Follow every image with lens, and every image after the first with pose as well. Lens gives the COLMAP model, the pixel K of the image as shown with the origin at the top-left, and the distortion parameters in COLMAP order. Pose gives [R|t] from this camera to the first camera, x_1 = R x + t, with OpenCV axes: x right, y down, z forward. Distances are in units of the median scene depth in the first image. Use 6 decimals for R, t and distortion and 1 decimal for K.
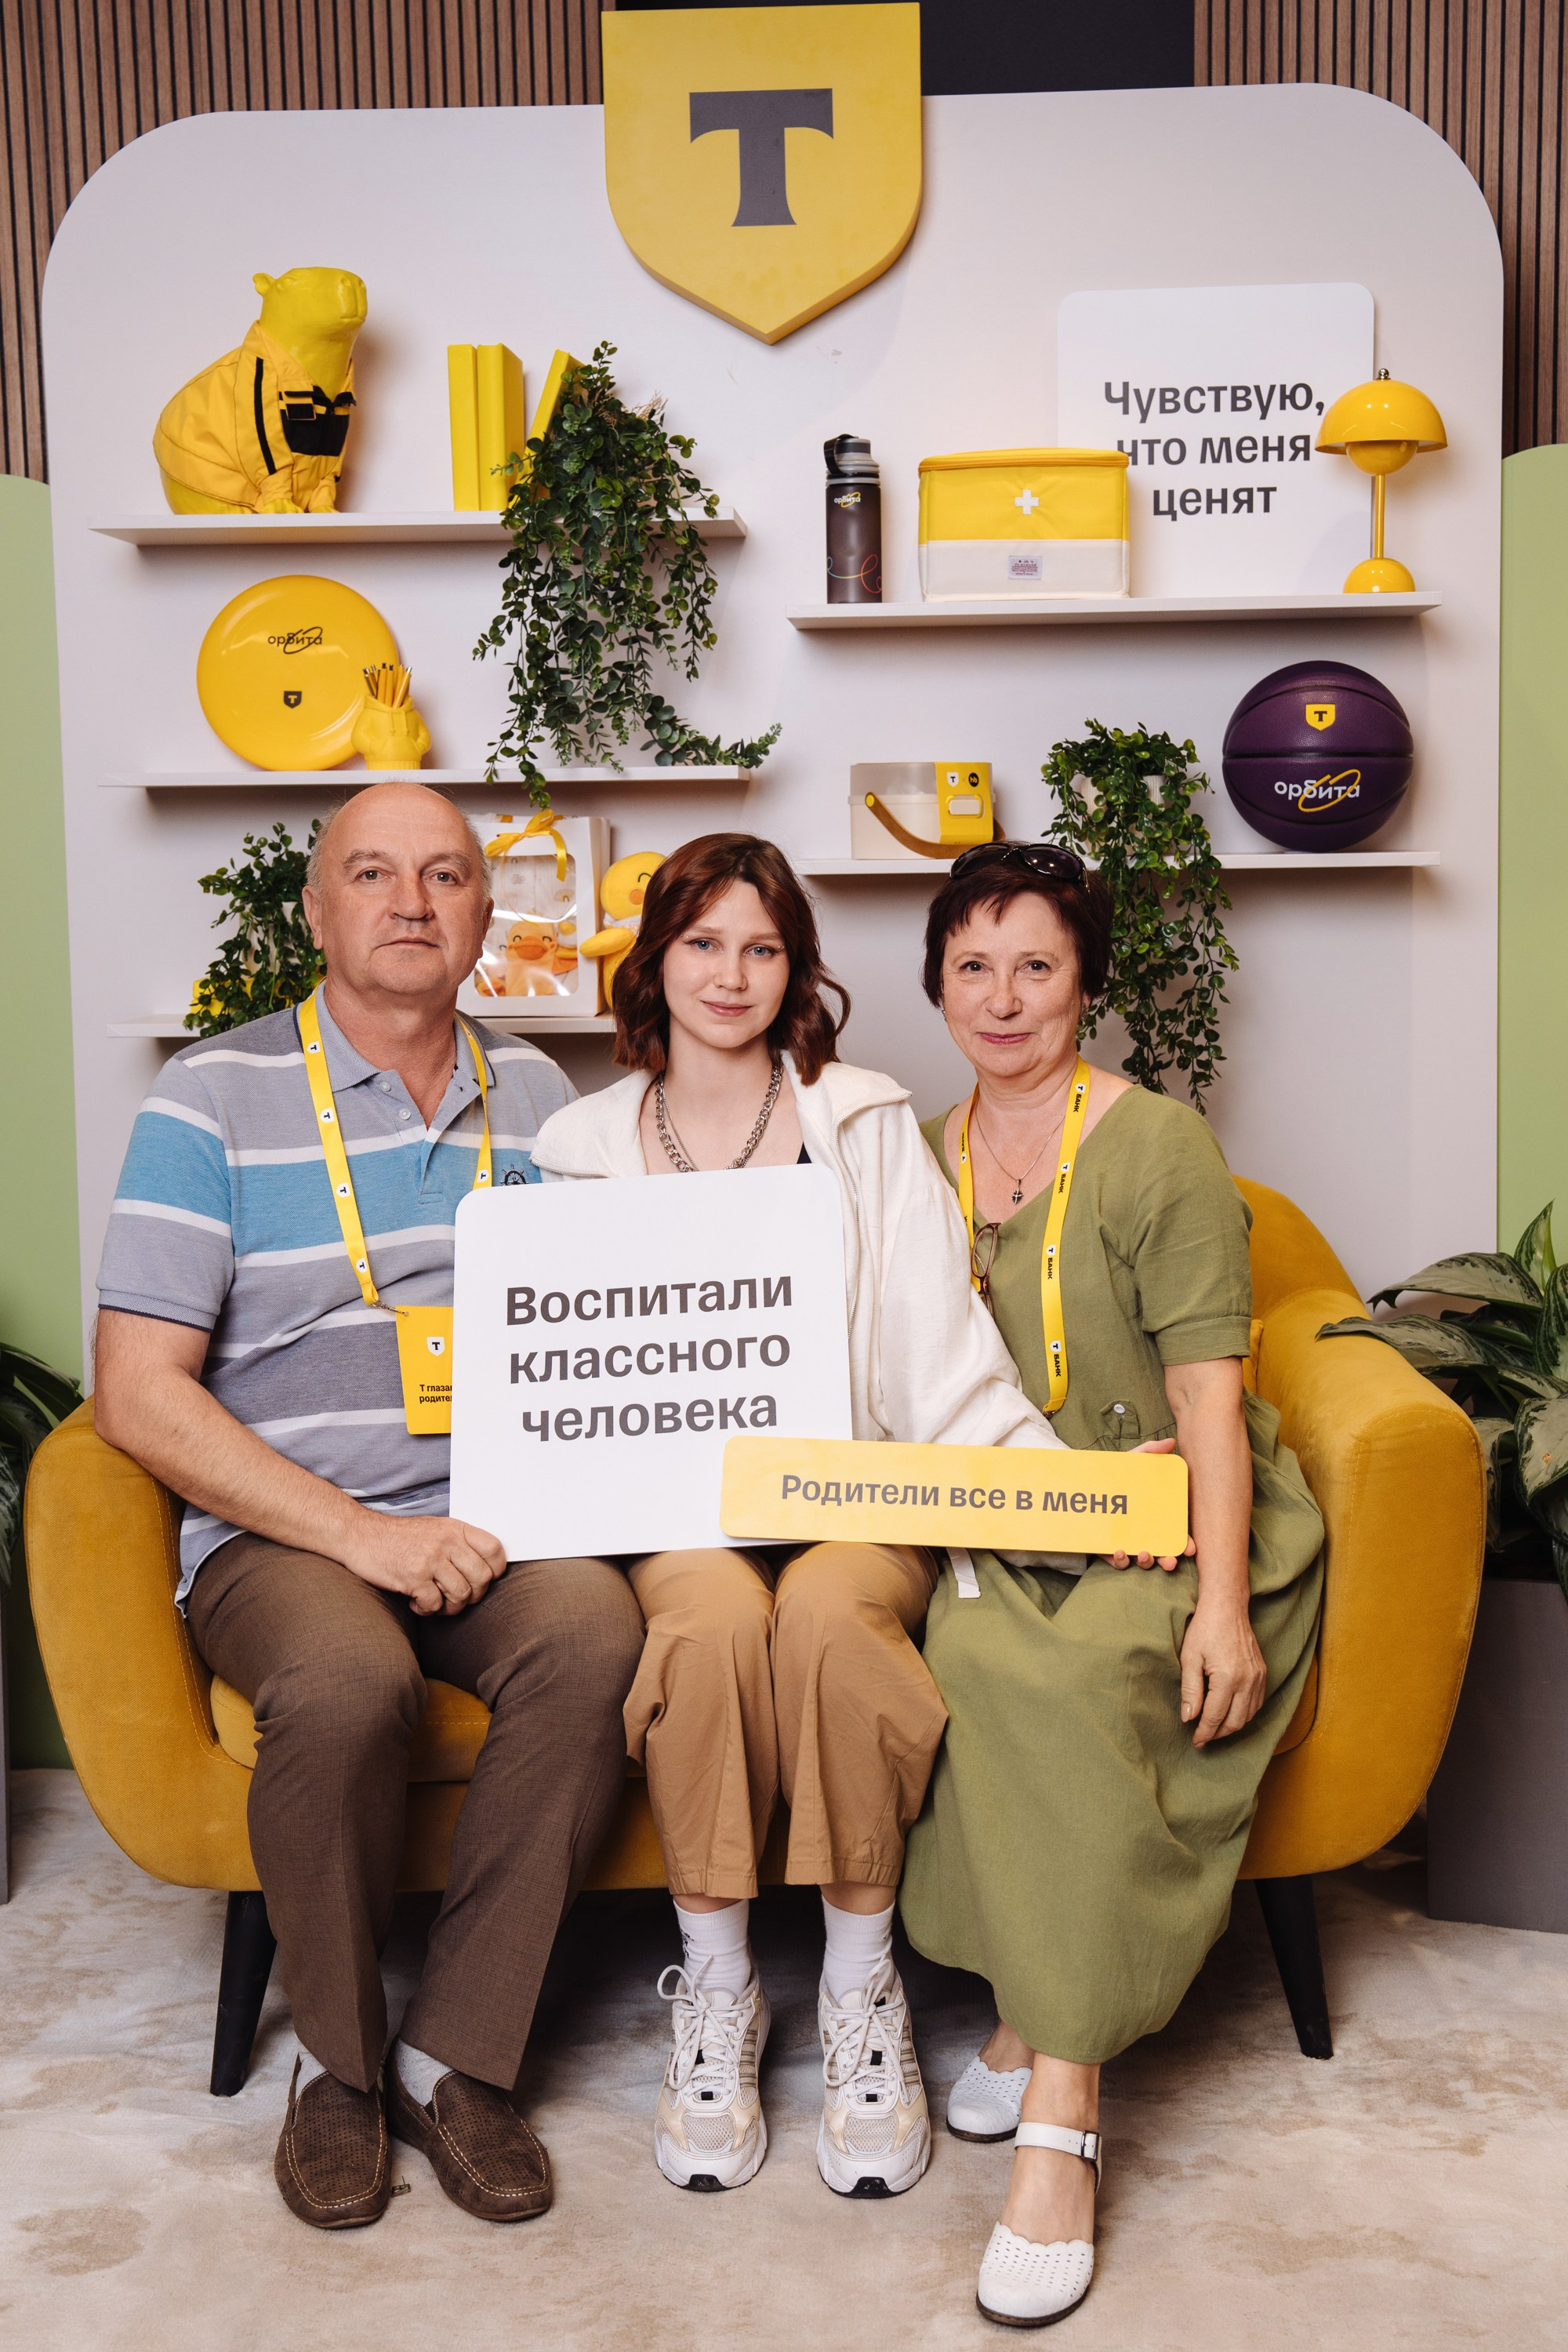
lens RADIAL K [[2989.5, 0, 830.7], [0, 2989.5, 1105.7], [0, 0, 1]] dist [0.103185, 0.000000]
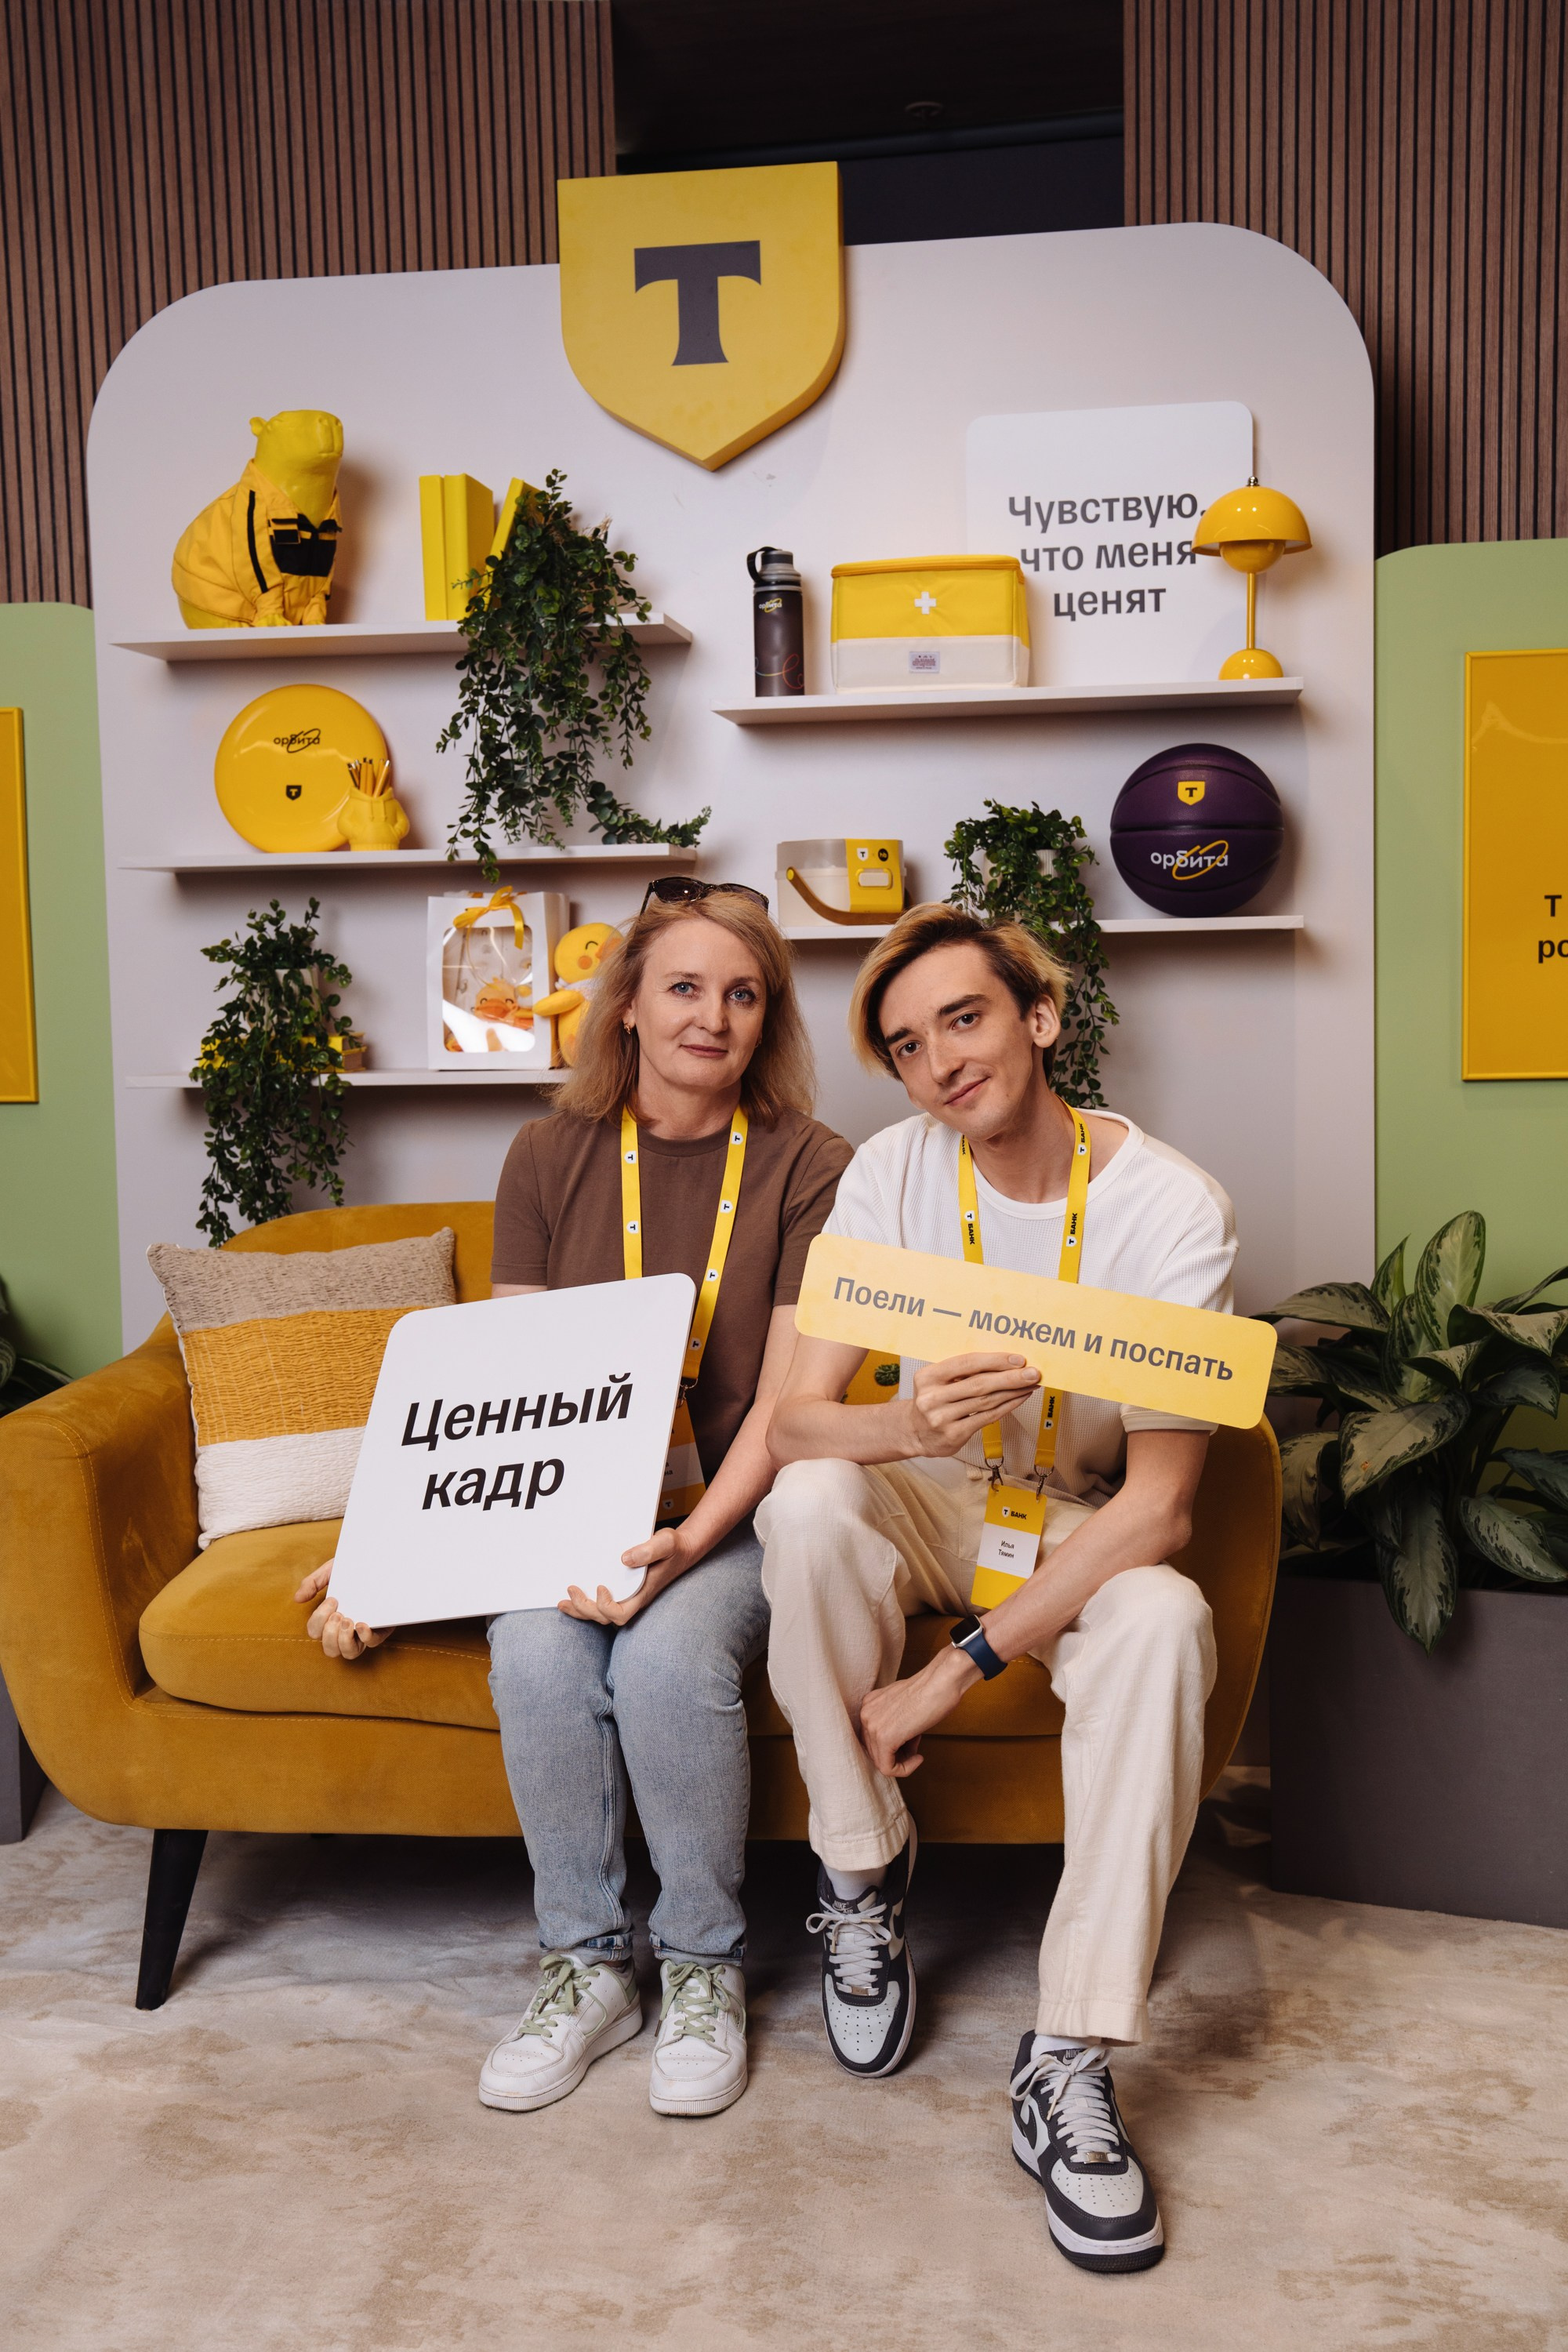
lens RADIAL K [[2606.6, 0, 782.3], [0, 2606.6, 1179.9], [0, 0, 1]] dist [0.074247, 0.000000]
pose [[0.994835, 0.002546, -0.101477, 0.110054], [-0.003598, 0.999942, -0.010185, 0.021683], [0.101445, 0.010498, 0.994786, 0.035985]]
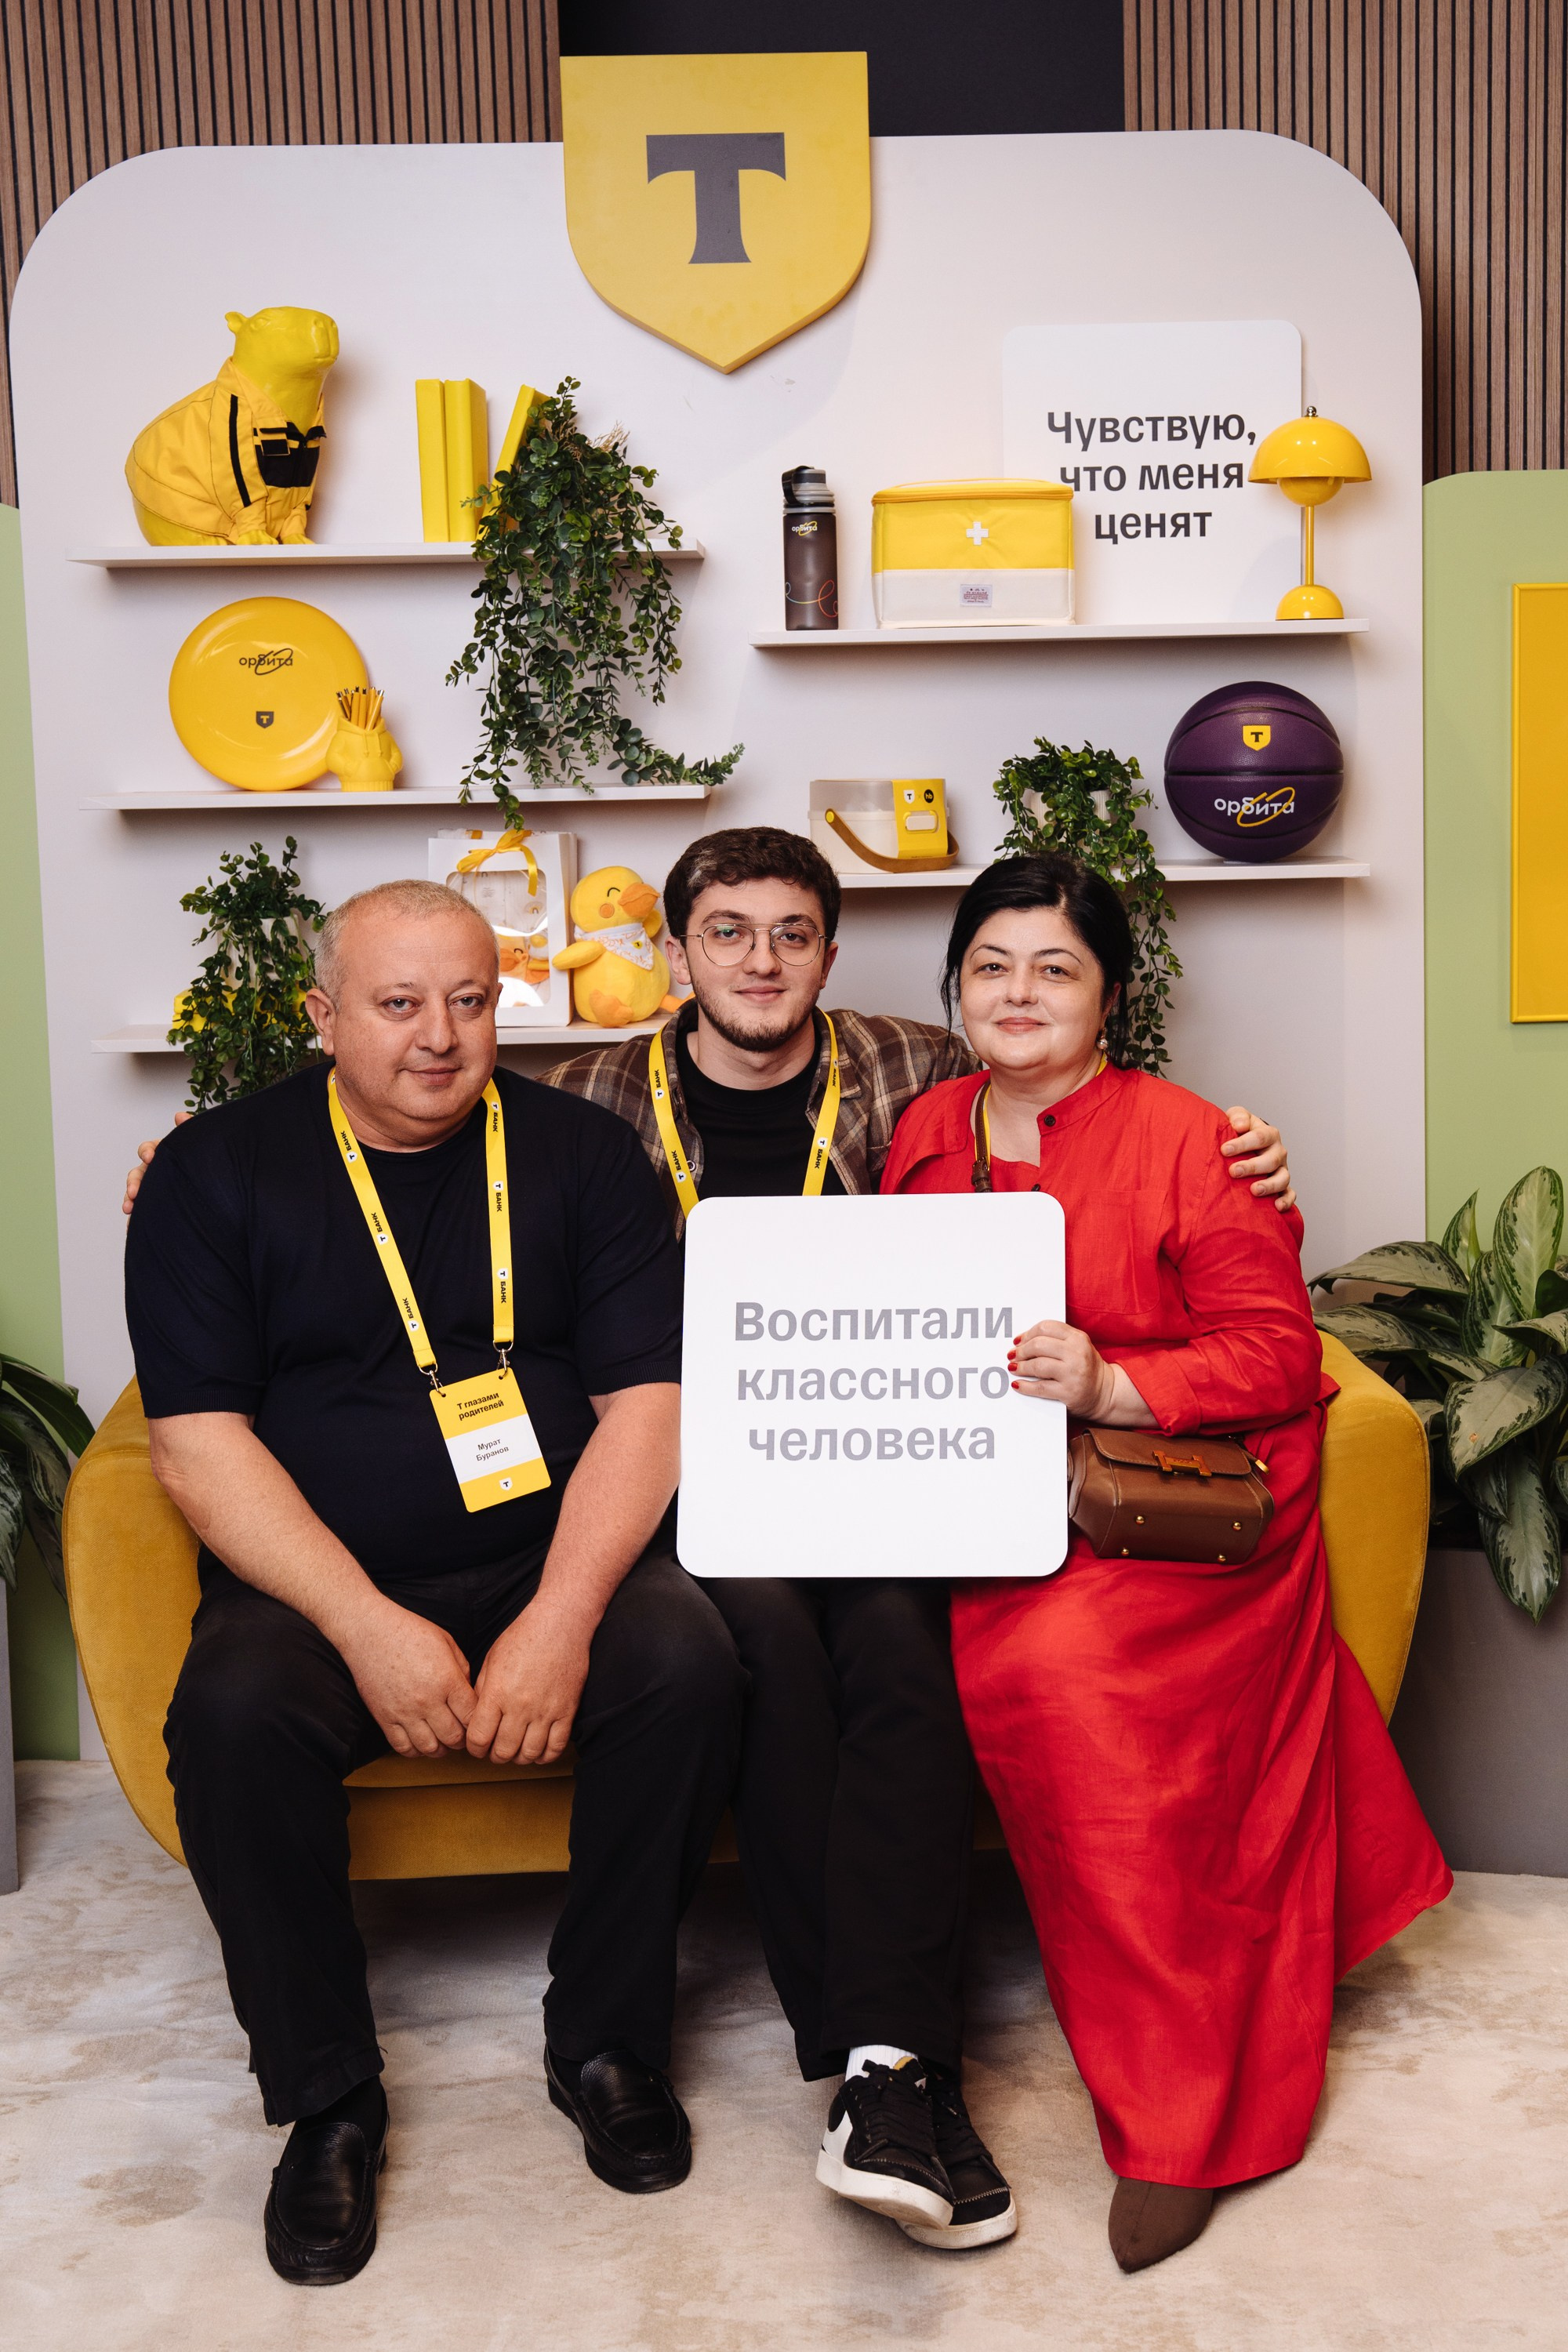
lens RADIAL K [[3206.0, 0, 929.2], [0, 3206.0, 1085.1], [0, 0, 1]] dist [0.081573, 0.000000]
pose [[0.997754, -0.013699, 0.065576, -0.027378], [0.012247, 0.999672, 0.022485, -0.033483], [-0.065862, -0.021632, 0.997594, -0.120858]]
